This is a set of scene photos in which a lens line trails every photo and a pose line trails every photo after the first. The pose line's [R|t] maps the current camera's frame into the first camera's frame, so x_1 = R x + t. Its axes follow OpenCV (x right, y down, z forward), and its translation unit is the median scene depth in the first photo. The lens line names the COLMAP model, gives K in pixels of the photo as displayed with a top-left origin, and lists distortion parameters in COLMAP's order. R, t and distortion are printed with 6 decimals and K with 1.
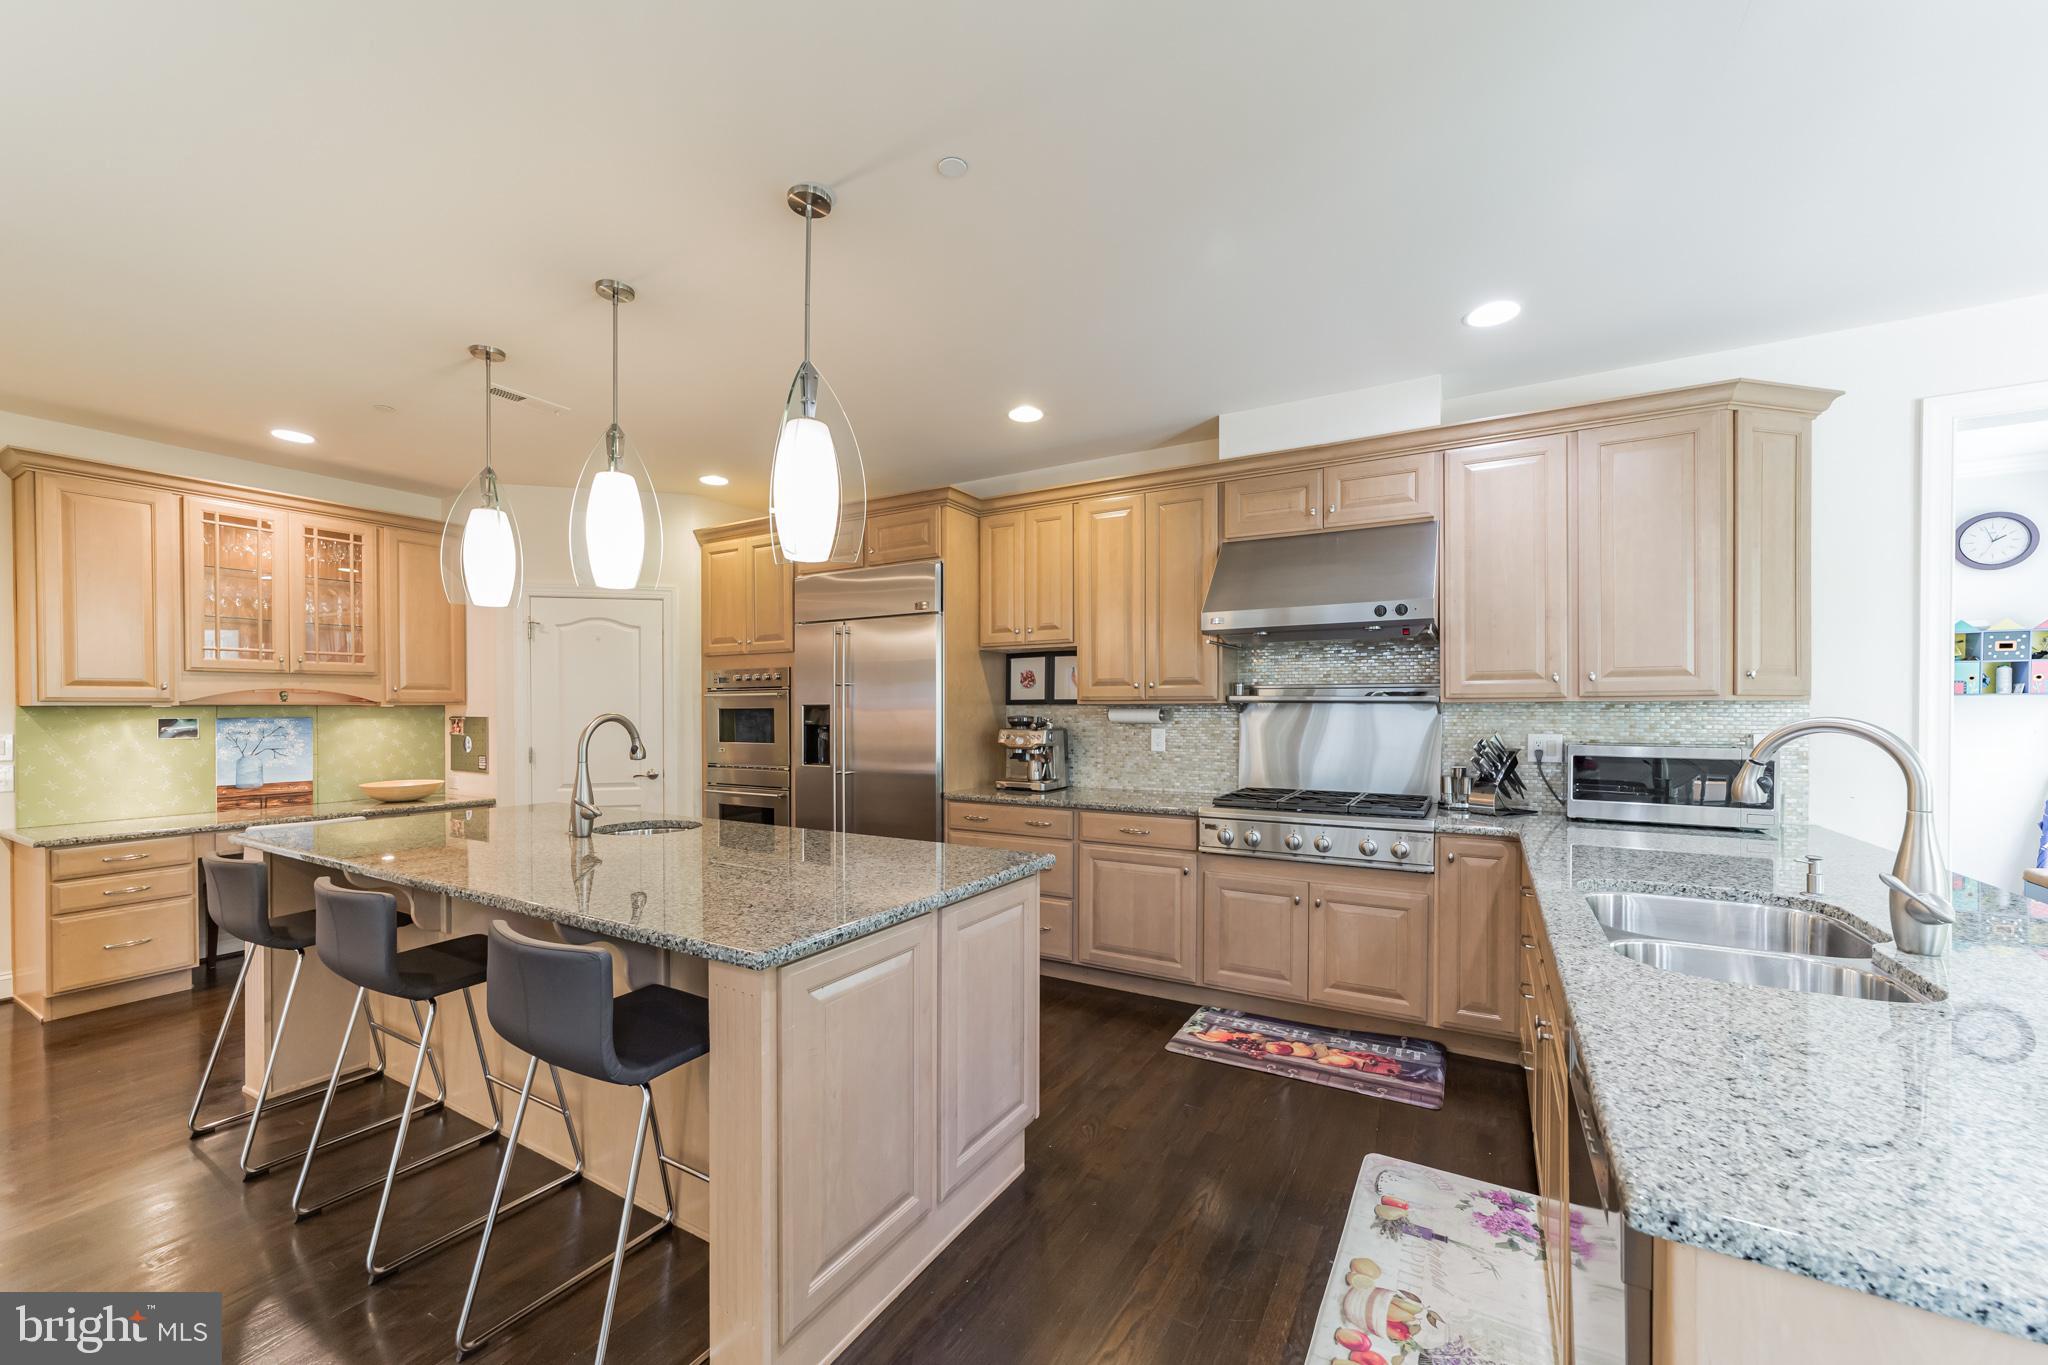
lens RADIAL K [[789.9, 0, 1017.1], [0, 789.9, 691.0], [0, 0, 1]] dist [-0.000525, 0.000046]
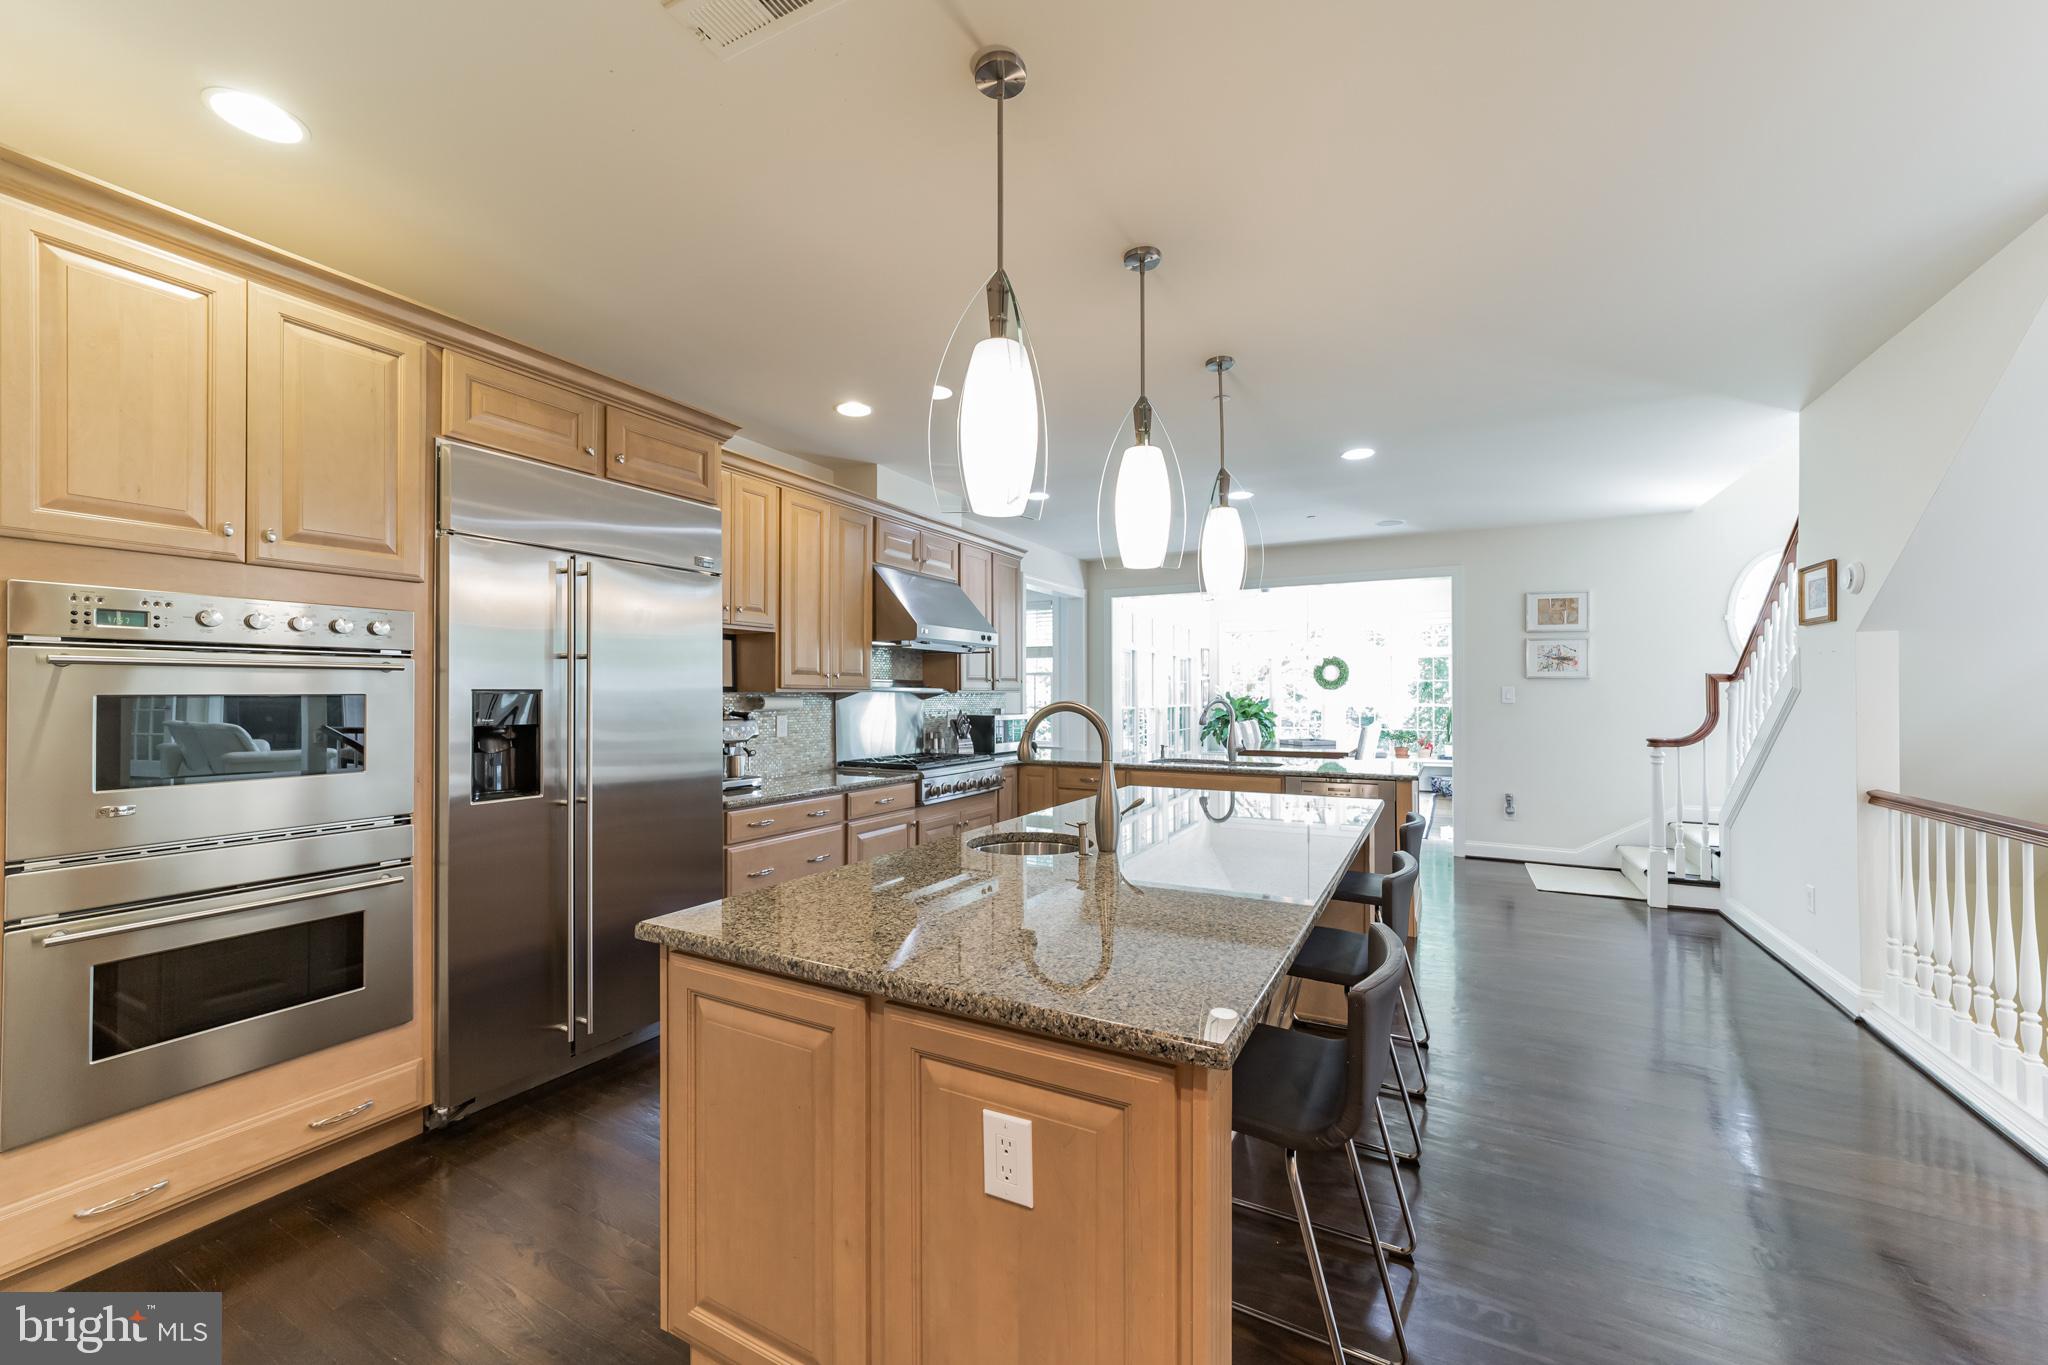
lens RADIAL K [[799.4, 0, 1024.0], [0, 799.4, 682.5], [0, 0, 1]] dist [-0.000210, 0.000039]
pose [[-0.028477, 0.021057, 0.999373, -0.874777], [-0.020489, 0.999556, -0.021644, 0.018510], [-0.999384, -0.021093, -0.028033, 0.683521]]
